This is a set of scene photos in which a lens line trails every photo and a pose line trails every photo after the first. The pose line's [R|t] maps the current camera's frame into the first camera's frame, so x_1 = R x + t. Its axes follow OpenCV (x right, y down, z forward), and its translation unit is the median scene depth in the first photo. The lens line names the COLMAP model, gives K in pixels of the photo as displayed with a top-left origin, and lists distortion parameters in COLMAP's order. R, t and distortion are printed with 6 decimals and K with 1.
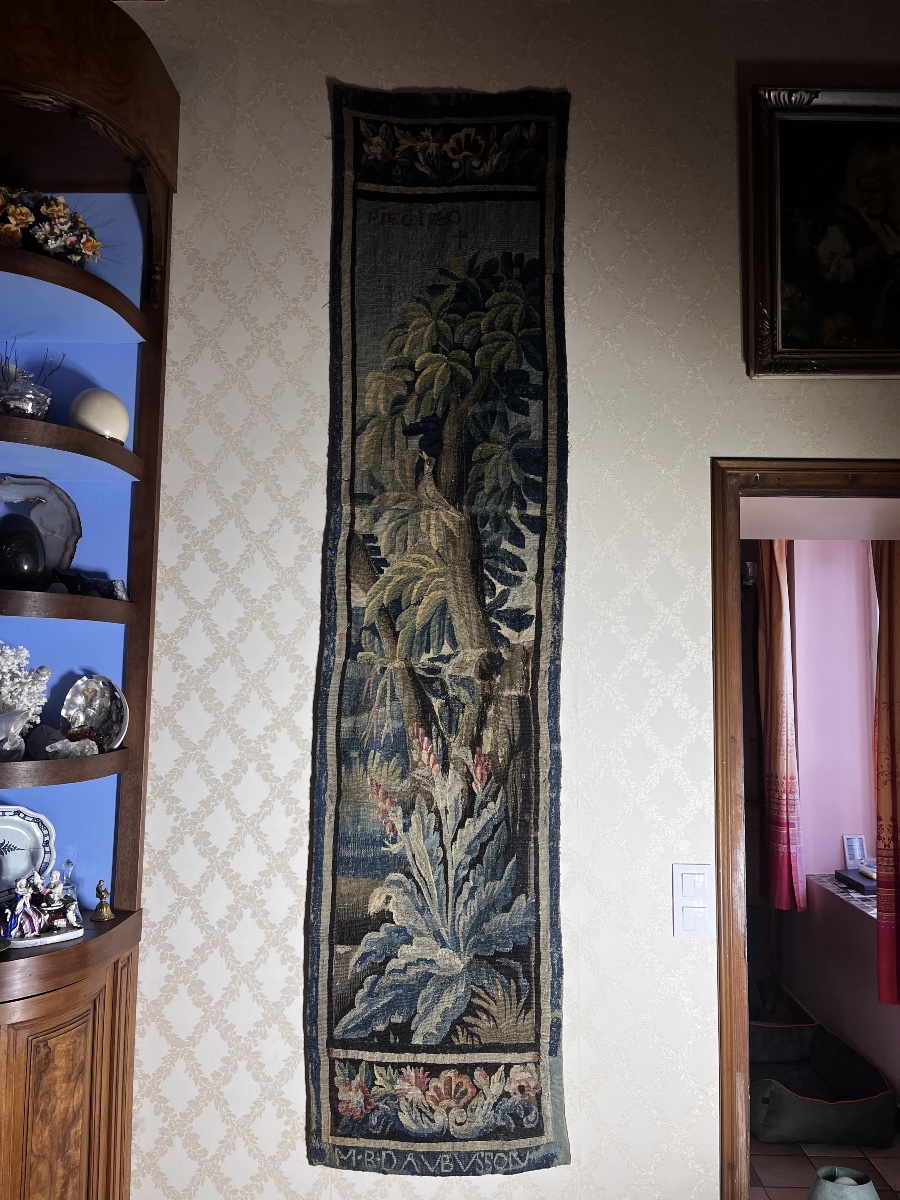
lens RADIAL K [[914.2, 0, 446.5], [0, 914.2, 601.4], [0, 0, 1]] dist [0.022158, -0.074651]
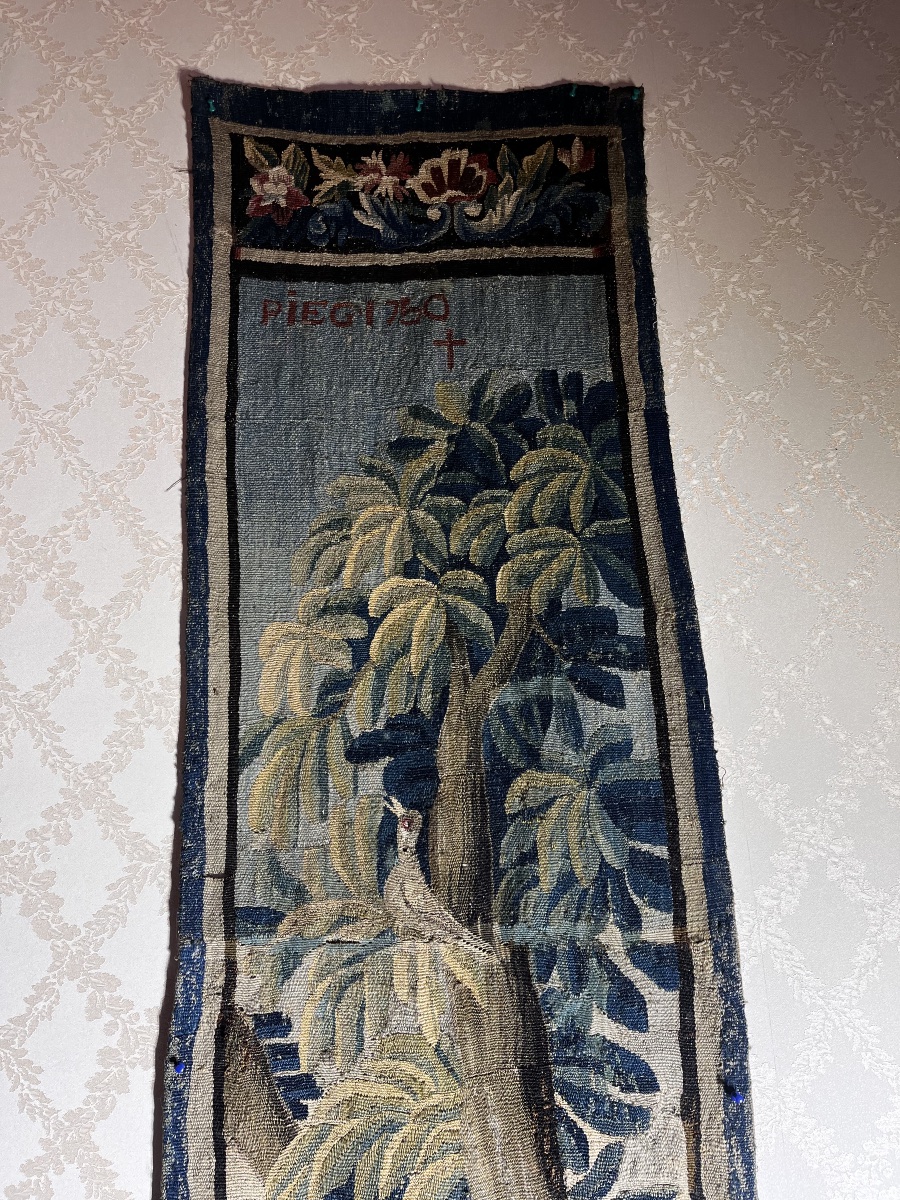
lens RADIAL K [[771.7, 0, 447.2], [0, 771.7, 606.7], [0, 0, 1]] dist [0.021248, -0.008909]
pose [[0.996801, -0.041134, 0.068526, -0.021359], [0.051652, 0.985834, -0.159574, -0.192854], [-0.060992, 0.162603, 0.984805, 0.613958]]
